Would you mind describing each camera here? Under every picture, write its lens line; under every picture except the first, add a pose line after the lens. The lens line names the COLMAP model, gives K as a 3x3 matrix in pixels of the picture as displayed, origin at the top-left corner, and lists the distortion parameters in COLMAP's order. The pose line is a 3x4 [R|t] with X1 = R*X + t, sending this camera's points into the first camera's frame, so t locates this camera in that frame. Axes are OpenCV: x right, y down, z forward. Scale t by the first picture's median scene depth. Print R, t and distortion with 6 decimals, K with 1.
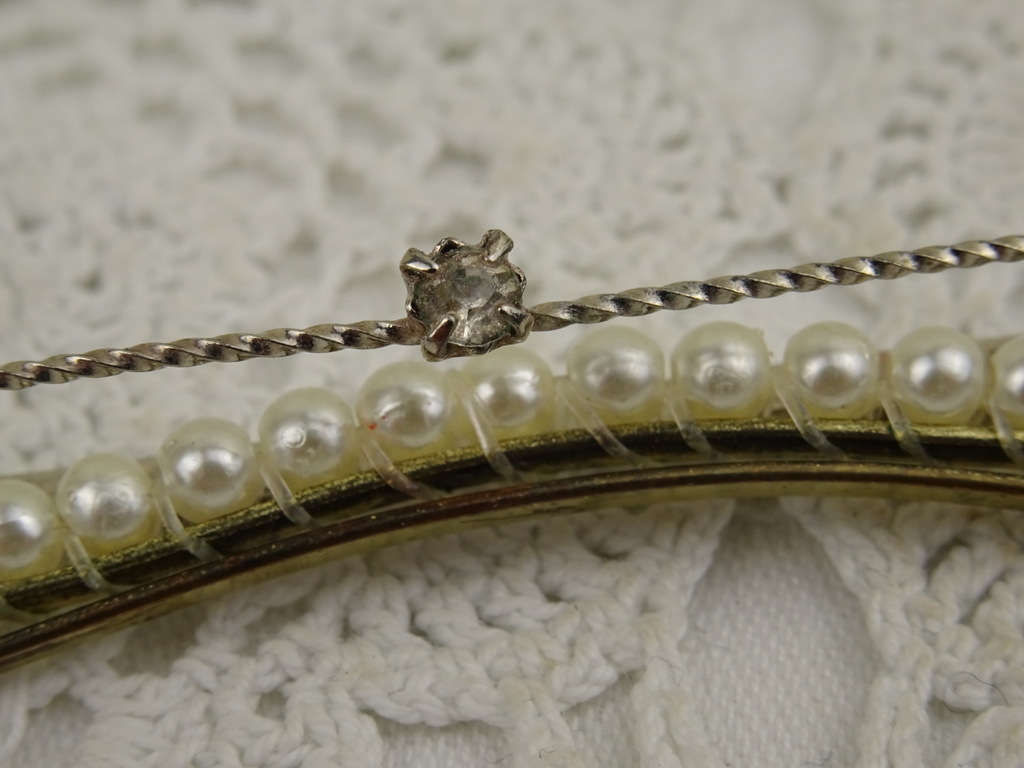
lens RADIAL K [[2875.7, 0, 480.1], [0, 2875.7, 393.7], [0, 0, 1]] dist [-0.808521, 0.000000]
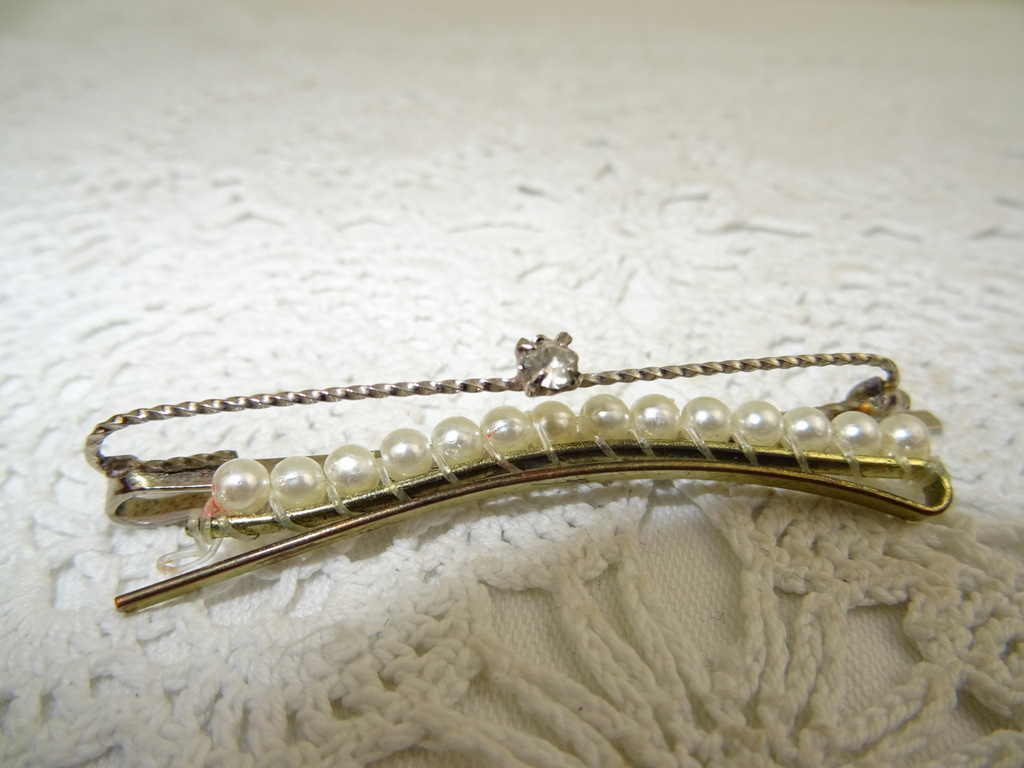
lens RADIAL K [[720.5, 0, 514.4], [0, 720.5, 389.8], [0, 0, 1]] dist [0.013087, -0.032249]
pose [[0.994817, 0.046714, 0.090313, -0.067760], [-0.034099, 0.990054, -0.136495, 0.048492], [-0.095791, 0.132708, 0.986515, 0.495292]]
